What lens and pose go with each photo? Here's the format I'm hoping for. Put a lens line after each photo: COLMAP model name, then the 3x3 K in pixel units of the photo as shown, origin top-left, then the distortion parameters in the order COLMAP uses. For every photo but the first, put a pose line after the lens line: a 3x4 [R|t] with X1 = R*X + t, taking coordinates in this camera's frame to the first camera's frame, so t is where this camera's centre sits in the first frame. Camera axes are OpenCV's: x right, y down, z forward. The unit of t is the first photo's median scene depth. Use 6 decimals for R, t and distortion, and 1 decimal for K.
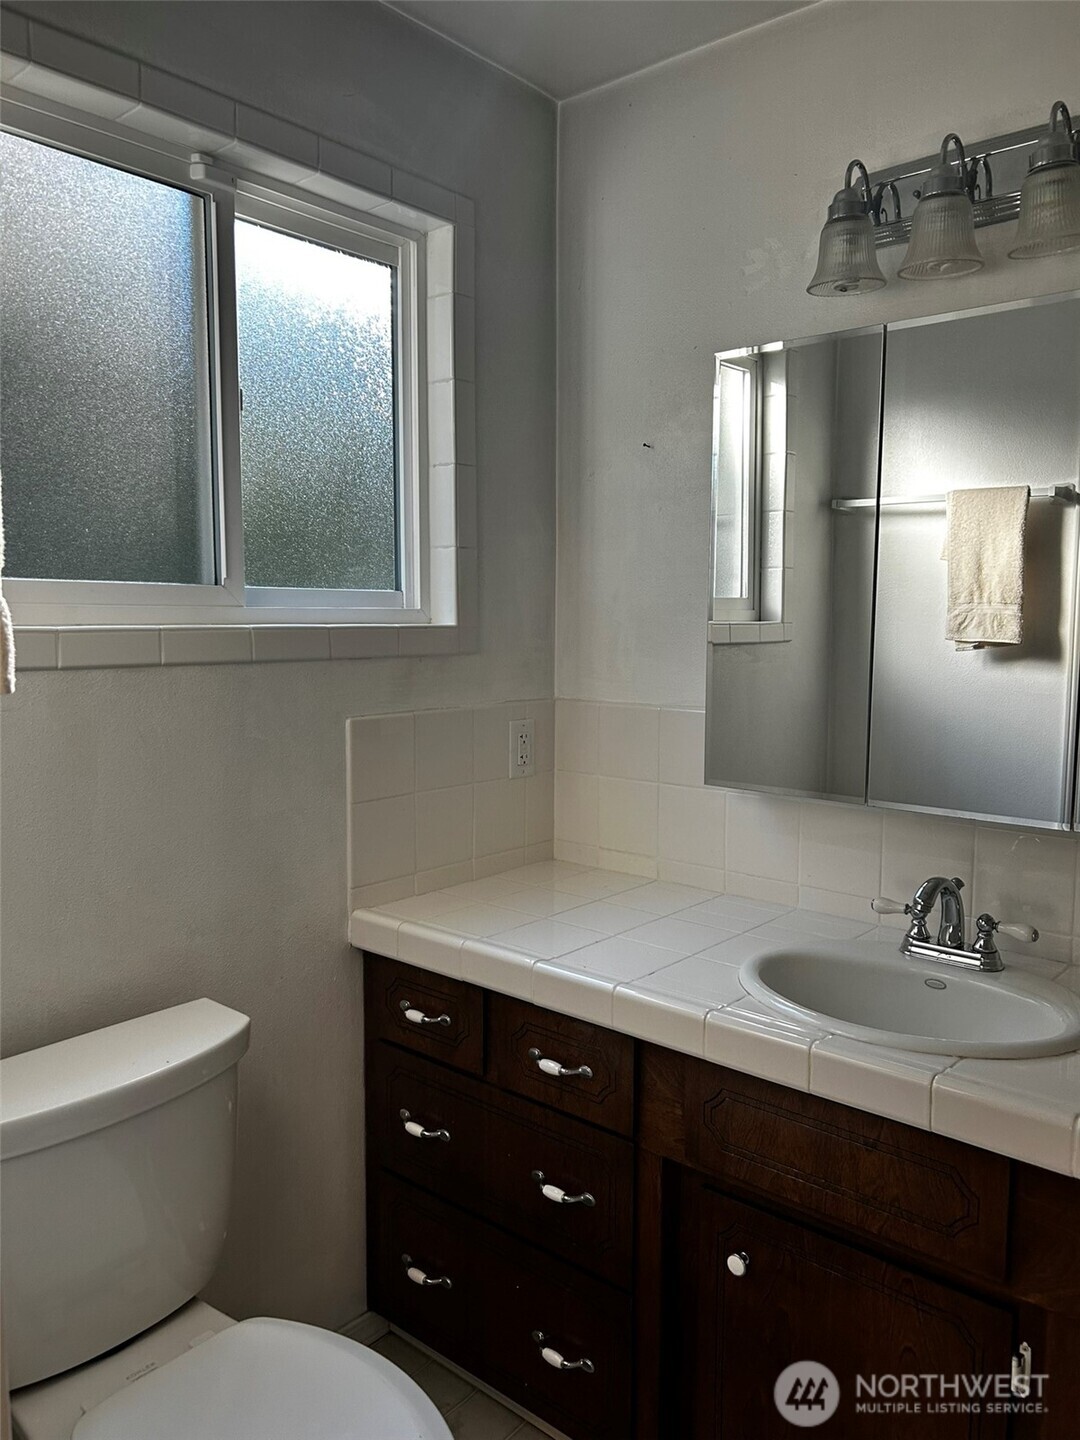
lens RADIAL K [[1086.0, 0, 537.5], [0, 1086.0, 719.9], [0, 0, 1]] dist [0.060498, -0.063314]
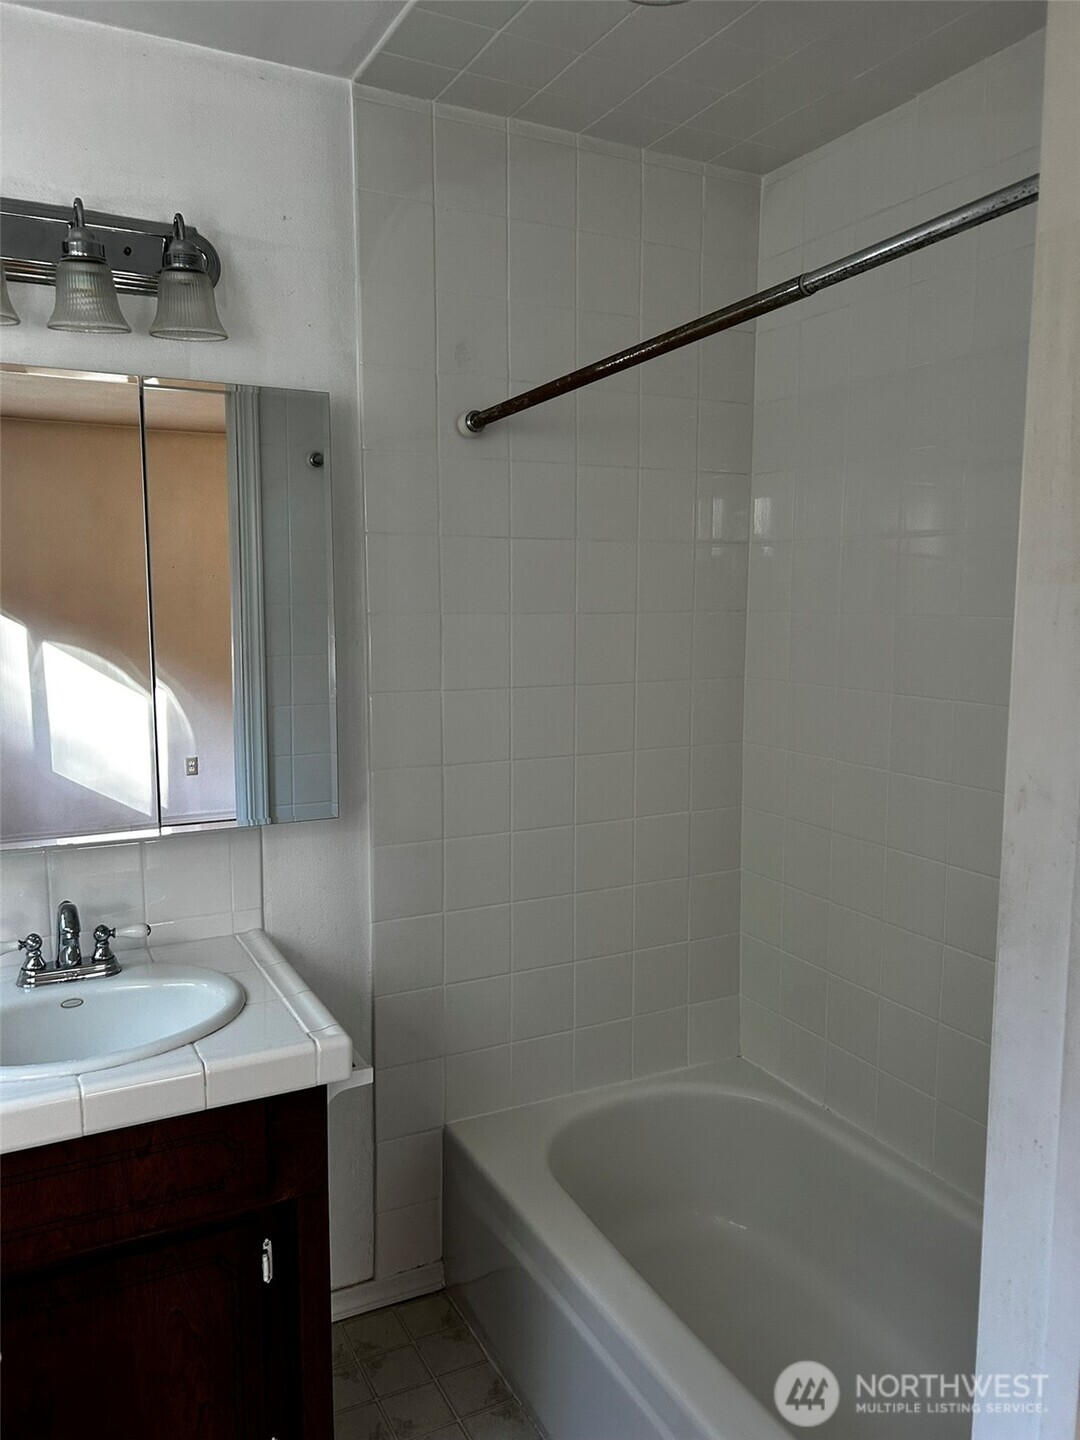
lens RADIAL K [[1086.0, 0, 537.0], [0, 1086.0, 719.9], [0, 0, 1]] dist [0.060498, -0.063314]
pose [[0.376541, -0.110363, 0.919802, -0.422920], [0.092507, 0.992395, 0.081203, -0.078552], [-0.921769, 0.054512, 0.383887, 0.157381]]
